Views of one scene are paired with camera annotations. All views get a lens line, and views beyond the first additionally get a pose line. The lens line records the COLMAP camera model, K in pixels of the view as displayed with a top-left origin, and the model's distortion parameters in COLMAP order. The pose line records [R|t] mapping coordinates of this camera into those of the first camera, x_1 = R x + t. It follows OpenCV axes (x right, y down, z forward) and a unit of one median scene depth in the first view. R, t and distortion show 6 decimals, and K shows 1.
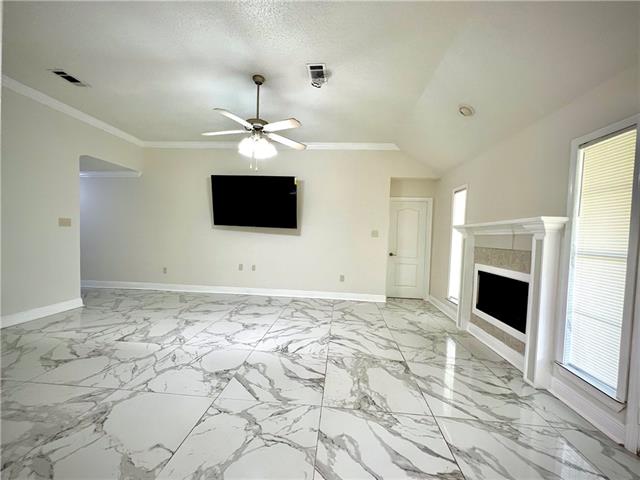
lens RADIAL K [[258.6, 0, 320.6], [0, 258.6, 246.6], [0, 0, 1]] dist [0.002292, 0.000443]
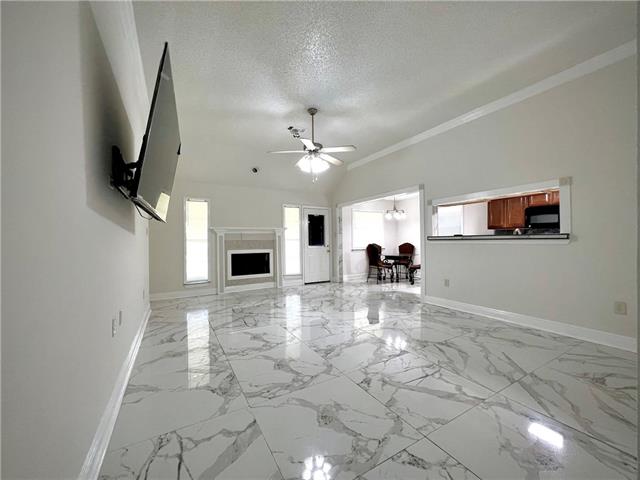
lens RADIAL K [[258.6, 0, 322.5], [0, 258.6, 238.7], [0, 0, 1]] dist [0.002292, 0.000443]
pose [[-0.578547, -0.017322, 0.815465, -1.176267], [0.032276, 0.998505, 0.044110, -0.068221], [-0.815010, 0.051840, -0.577123, 1.520061]]
